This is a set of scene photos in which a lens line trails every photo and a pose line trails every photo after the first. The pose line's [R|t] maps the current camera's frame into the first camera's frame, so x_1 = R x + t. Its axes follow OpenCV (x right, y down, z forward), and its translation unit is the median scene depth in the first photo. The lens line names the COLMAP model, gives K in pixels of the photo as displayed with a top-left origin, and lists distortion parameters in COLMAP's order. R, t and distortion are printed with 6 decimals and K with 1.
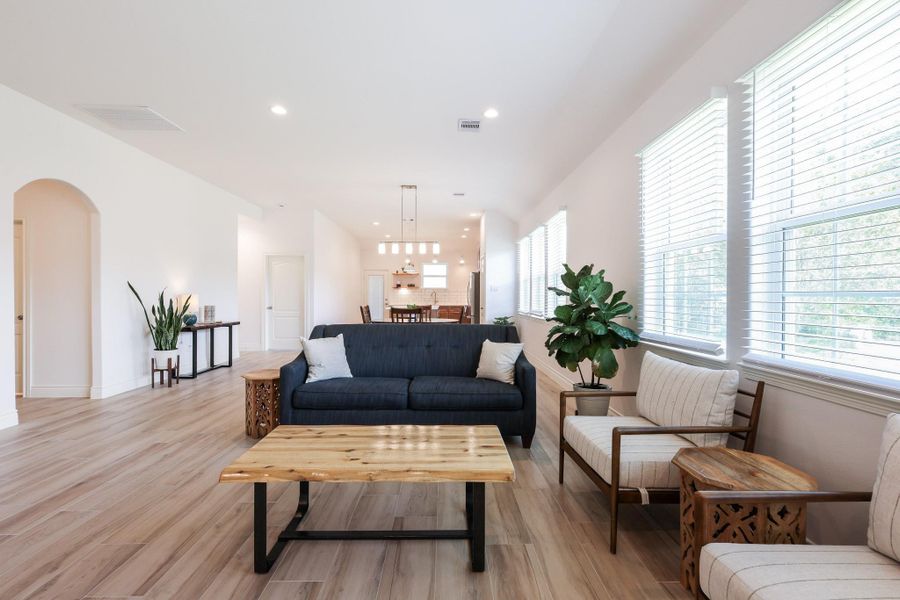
lens RADIAL K [[389.7, 0, 455.1], [0, 389.7, 298.3], [0, 0, 1]] dist [0.003134, -0.000315]
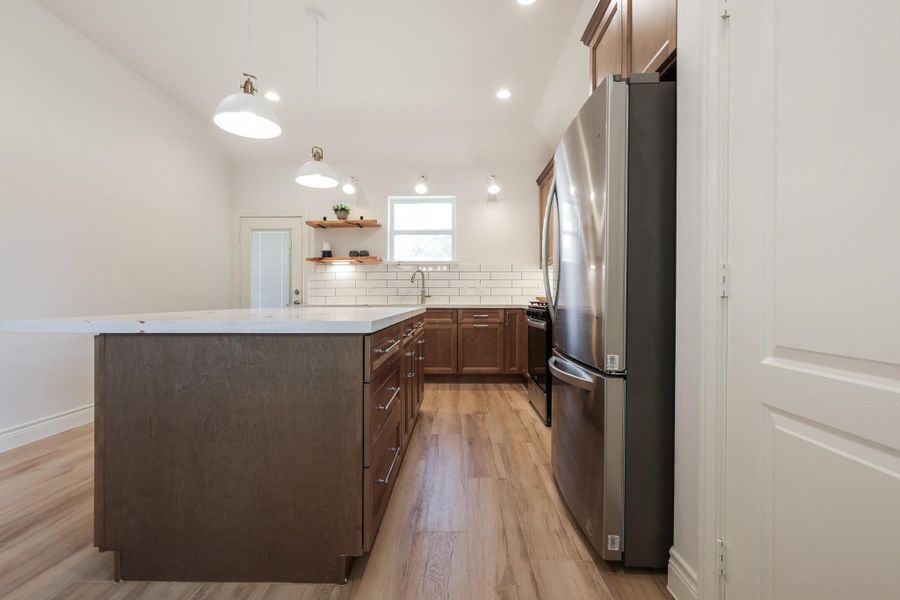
lens RADIAL K [[389.7, 0, 452.2], [0, 389.7, 299.6], [0, 0, 1]] dist [0.003134, -0.000315]
pose [[0.999432, -0.004685, -0.033381, -0.022235], [0.004680, 0.999989, -0.000238, 0.026565], [0.033382, 0.000081, 0.999443, 1.389781]]
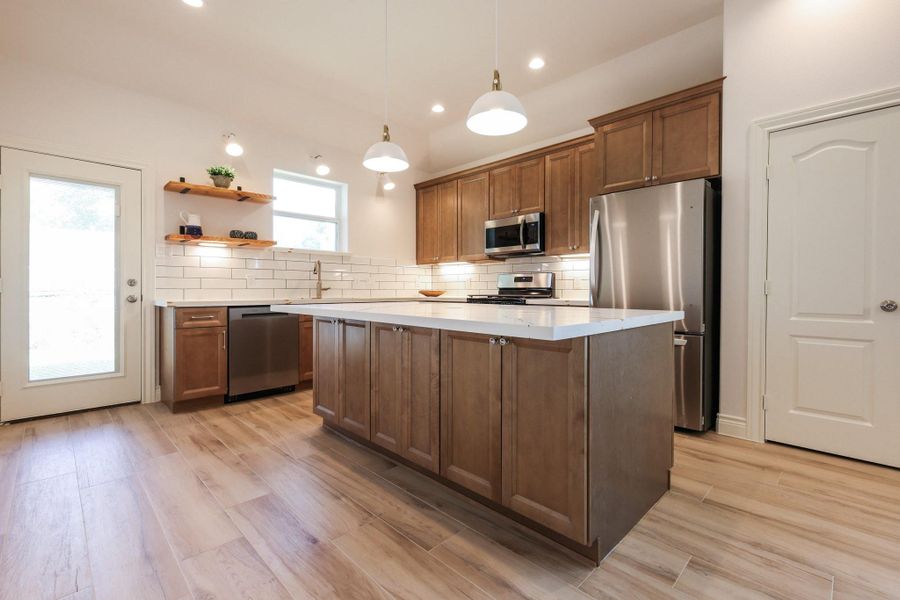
lens RADIAL K [[389.7, 0, 458.2], [0, 389.7, 295.7], [0, 0, 1]] dist [0.003134, -0.000315]
pose [[0.719540, -0.012331, 0.694342, -0.449512], [0.002424, 0.999881, 0.015245, 0.019622], [-0.694447, -0.009287, 0.719484, 1.498548]]
